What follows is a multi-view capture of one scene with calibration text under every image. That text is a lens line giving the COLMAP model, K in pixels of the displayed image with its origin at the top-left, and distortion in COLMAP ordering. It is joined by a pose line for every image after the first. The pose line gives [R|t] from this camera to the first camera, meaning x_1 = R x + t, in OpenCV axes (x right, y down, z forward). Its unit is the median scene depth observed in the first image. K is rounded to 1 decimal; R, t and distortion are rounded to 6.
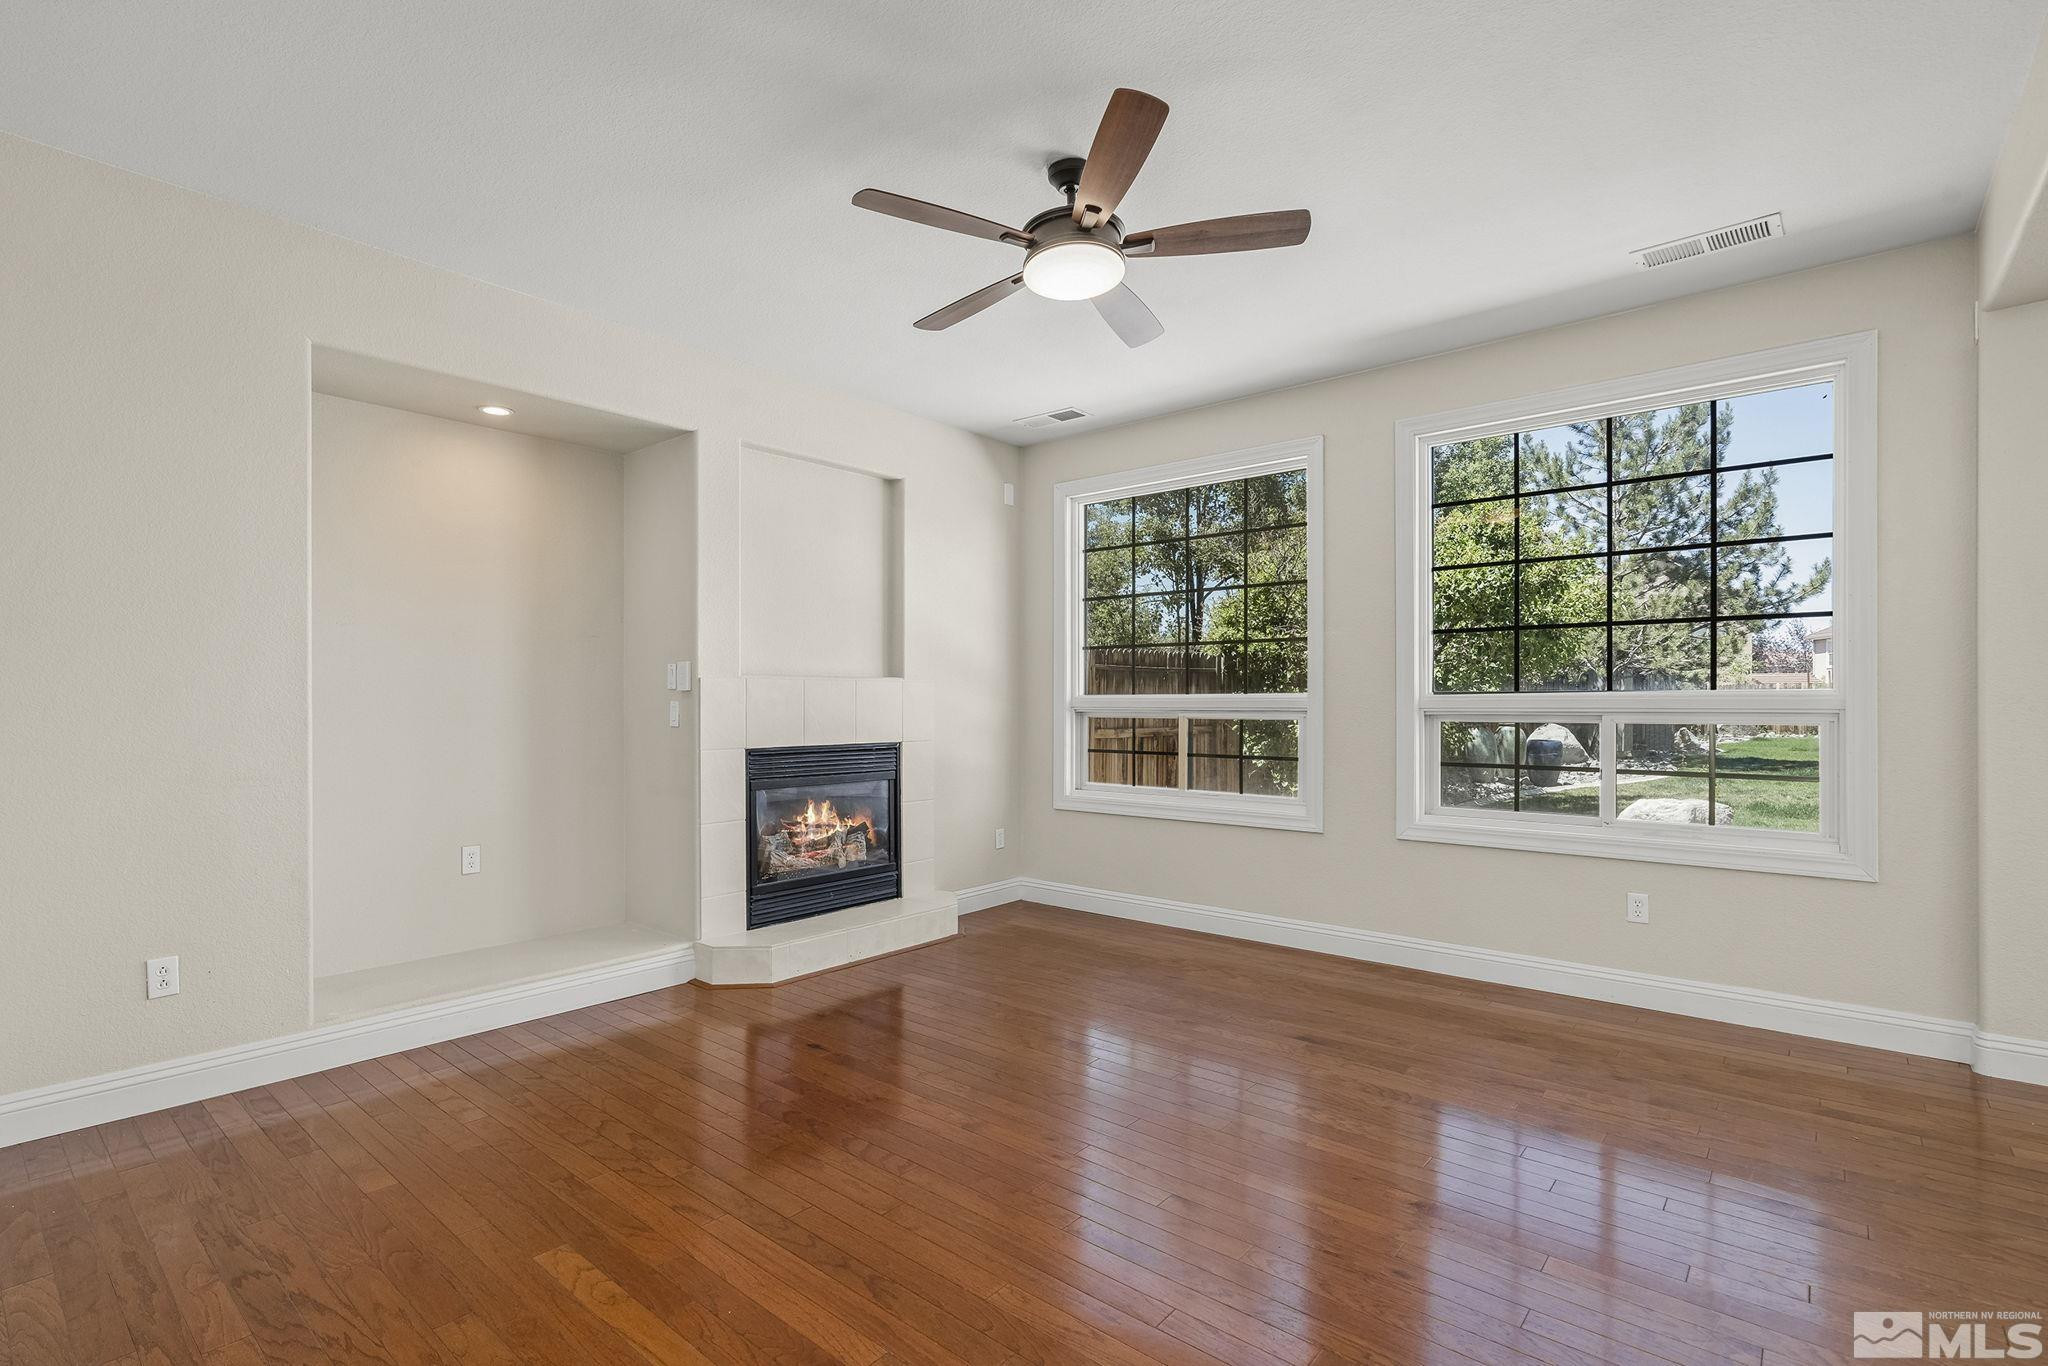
lens RADIAL K [[960.9, 0, 1012.1], [0, 960.9, 694.6], [0, 0, 1]] dist [-0.001065, -0.000148]
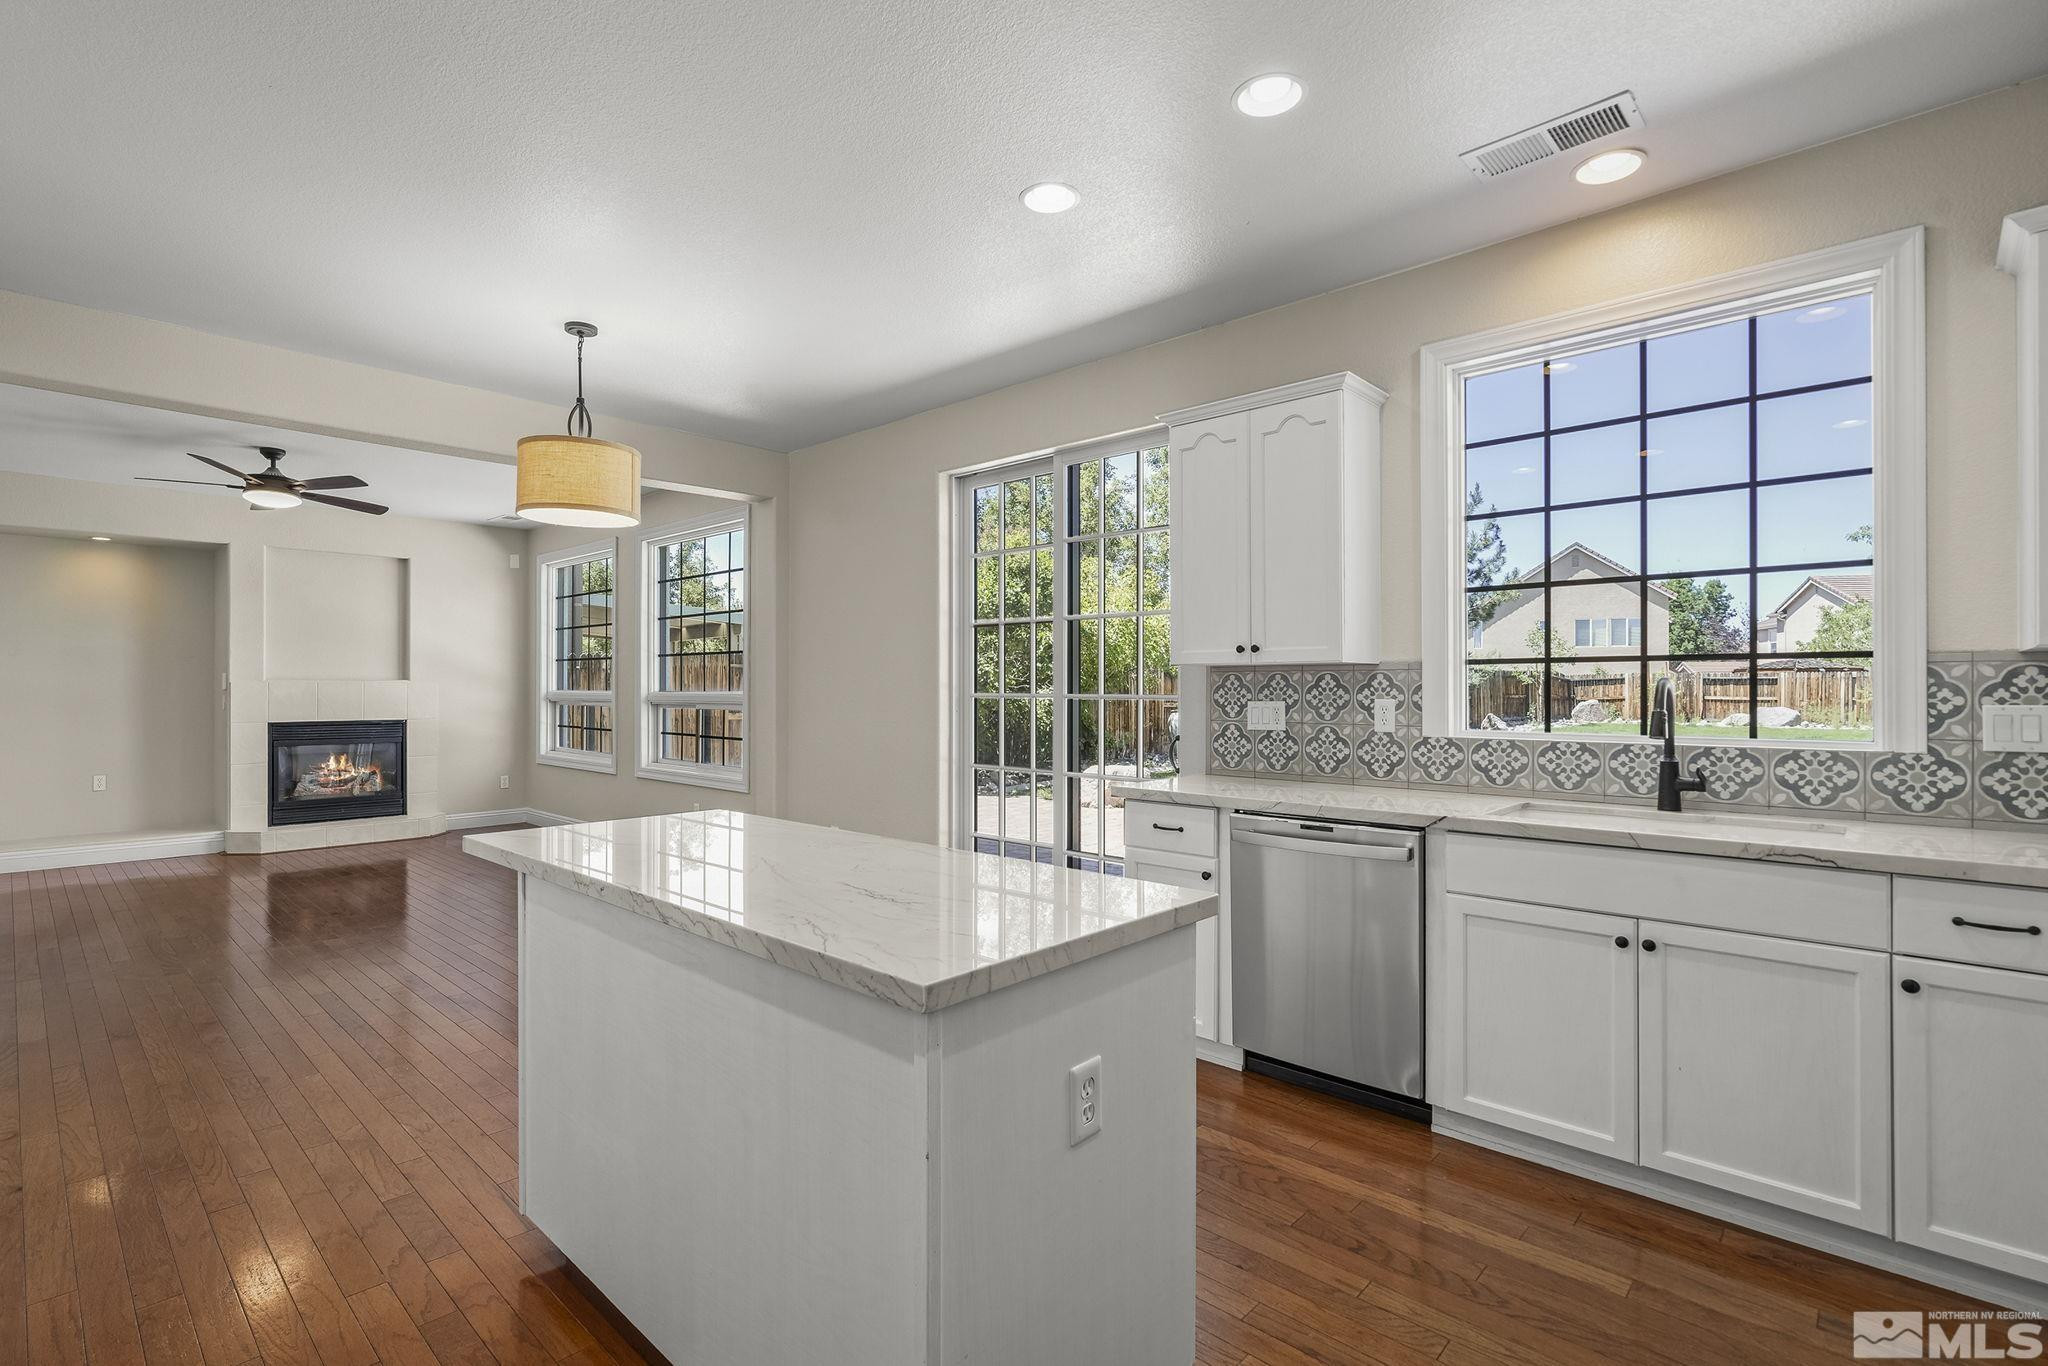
lens RADIAL K [[960.9, 0, 992.2], [0, 960.9, 679.1], [0, 0, 1]] dist [-0.001065, -0.000148]
pose [[0.998436, -0.007723, -0.055364, 1.034622], [0.007391, 0.999953, -0.006207, -0.002830], [0.055409, 0.005788, 0.998447, -0.617459]]
